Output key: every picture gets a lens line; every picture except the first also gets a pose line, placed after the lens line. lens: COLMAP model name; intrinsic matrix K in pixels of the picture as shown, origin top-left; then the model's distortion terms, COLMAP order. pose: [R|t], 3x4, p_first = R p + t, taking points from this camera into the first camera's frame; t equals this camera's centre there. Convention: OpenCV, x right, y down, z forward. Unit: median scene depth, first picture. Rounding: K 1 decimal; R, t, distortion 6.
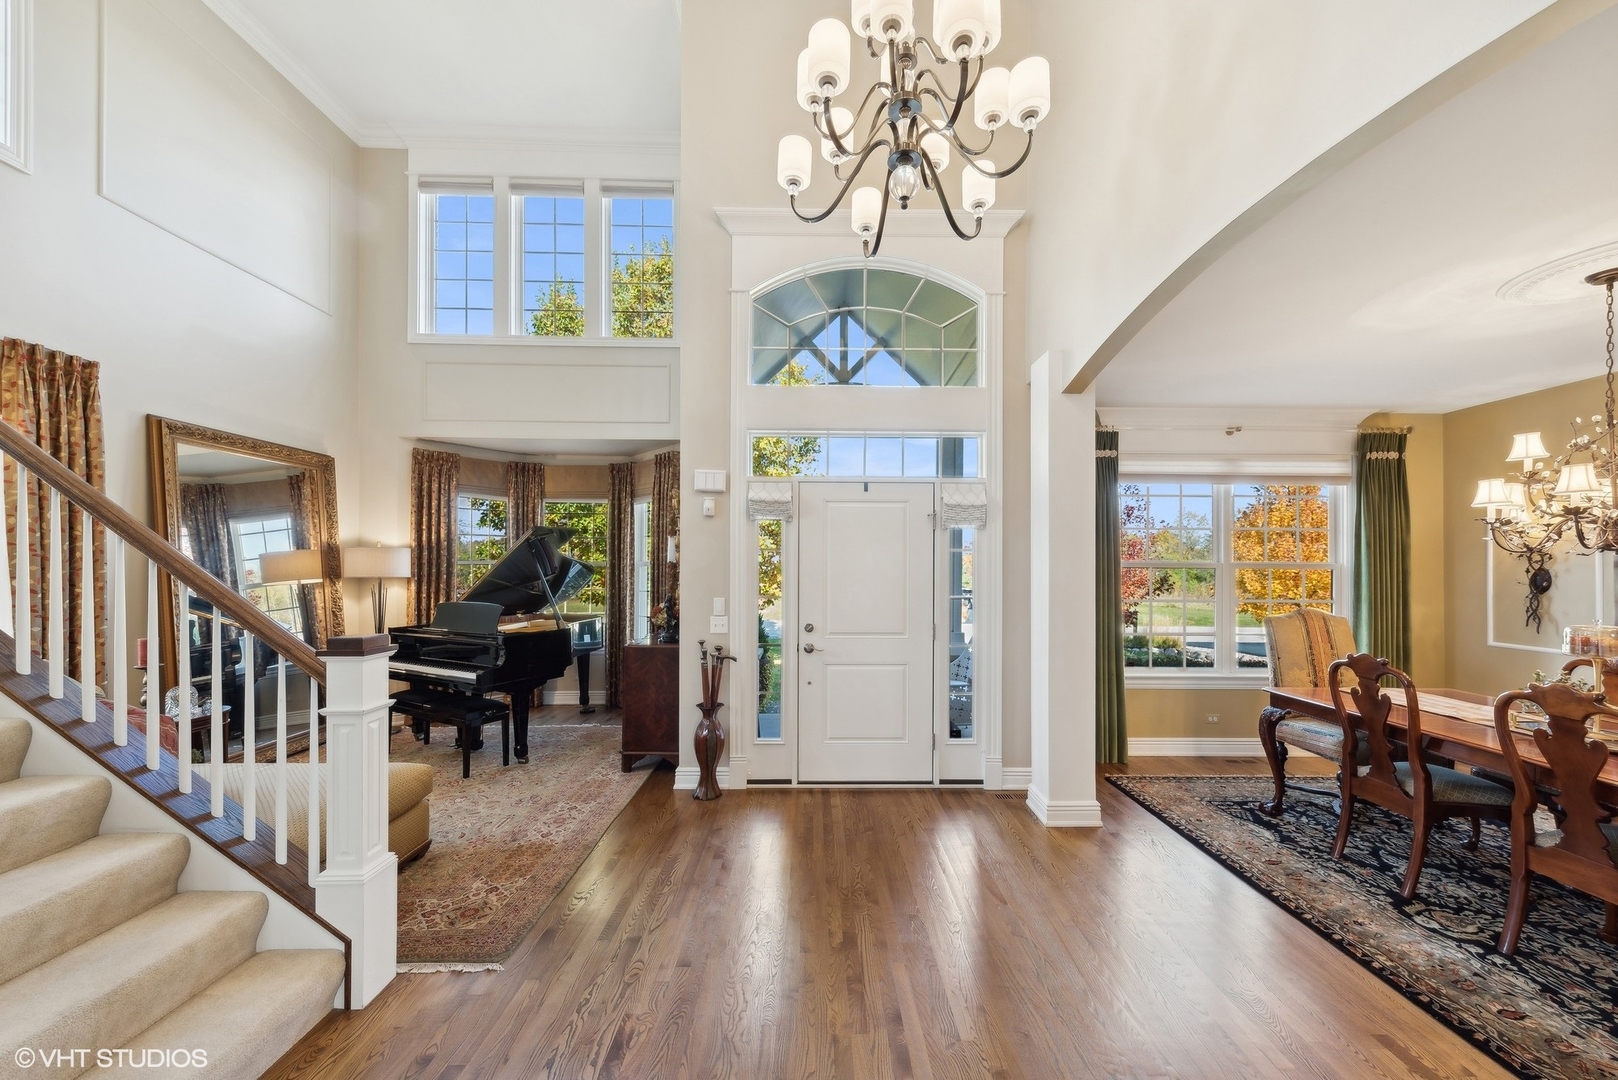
lens RADIAL K [[565.5, 0, 824.3], [0, 565.5, 568.6], [0, 0, 1]] dist [0.000440, -0.001661]
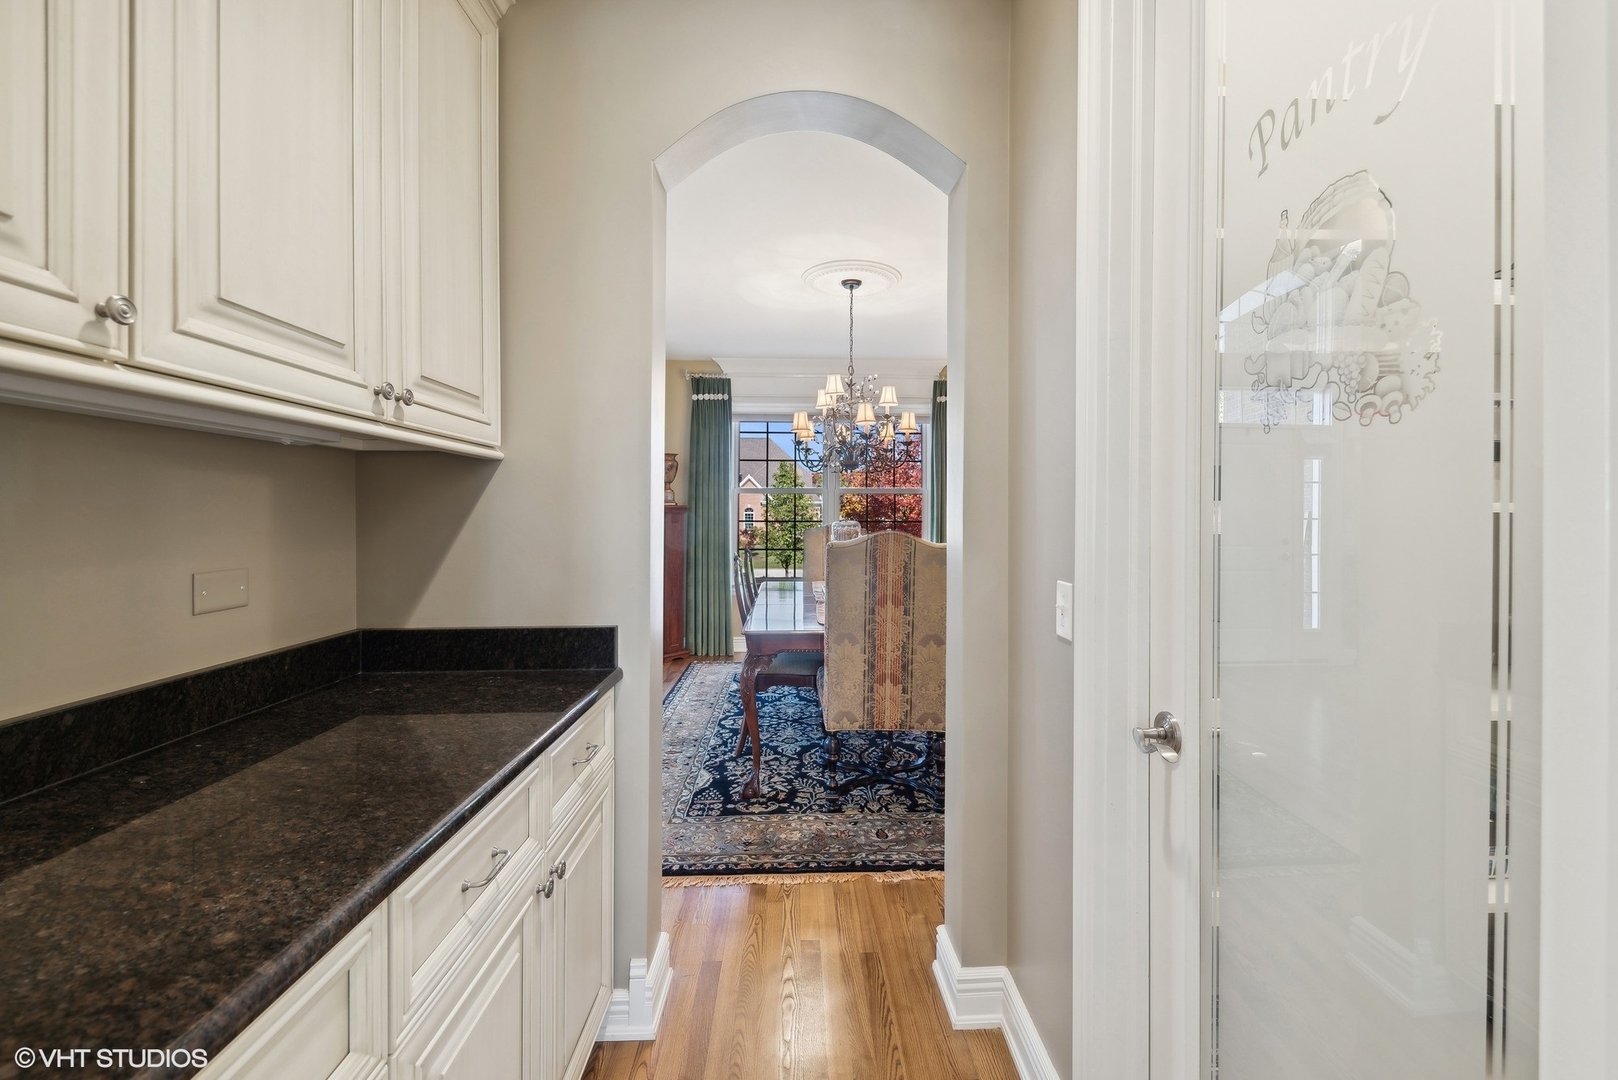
lens RADIAL K [[671.3, 0, 815.2], [0, 671.3, 518.1], [0, 0, 1]] dist [0.047076, 0.000033]
pose [[0.999931, 0.001732, 0.011633, 1.008175], [-0.001822, 0.999968, 0.007774, 0.058870], [-0.011619, -0.007795, 0.999902, -0.612476]]
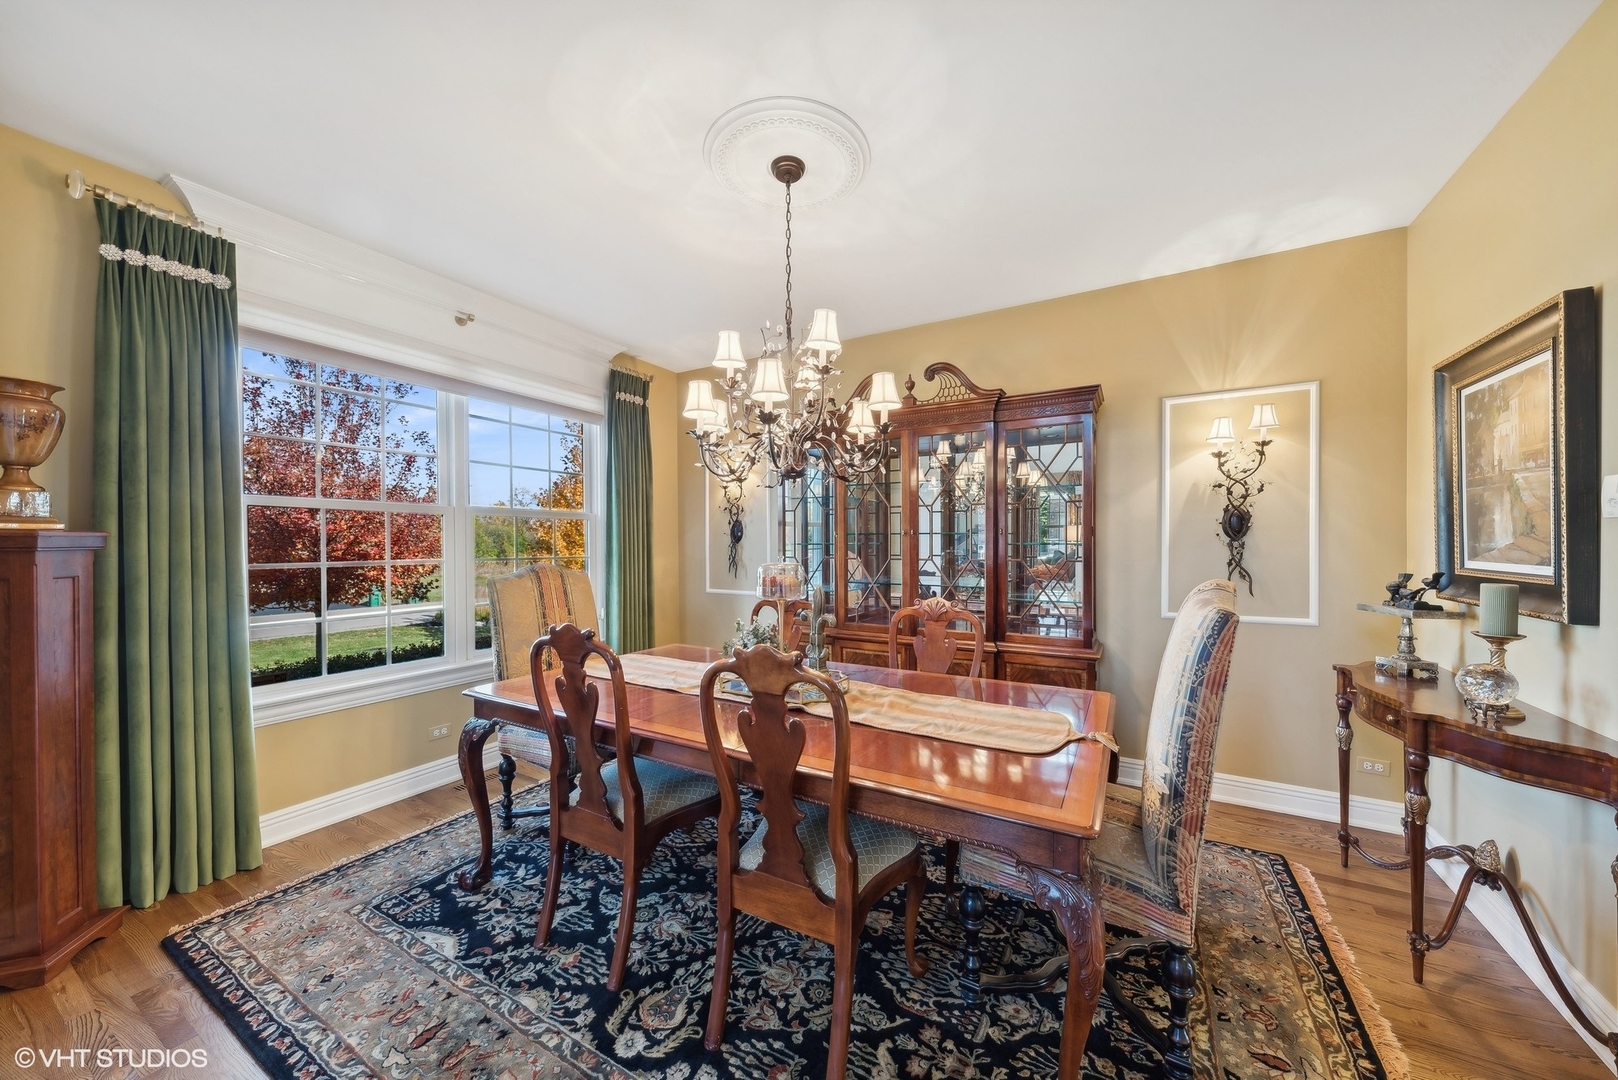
lens RADIAL K [[574.0, 0, 809.0], [0, 574.0, 540.0], [0, 0, 1]] dist [0.009632, 0.000010]
pose [[0.511262, -0.001535, 0.859424, 0.486016], [0.002523, 0.999997, 0.000285, 0.051244], [-0.859421, 0.002022, 0.511264, 0.391663]]
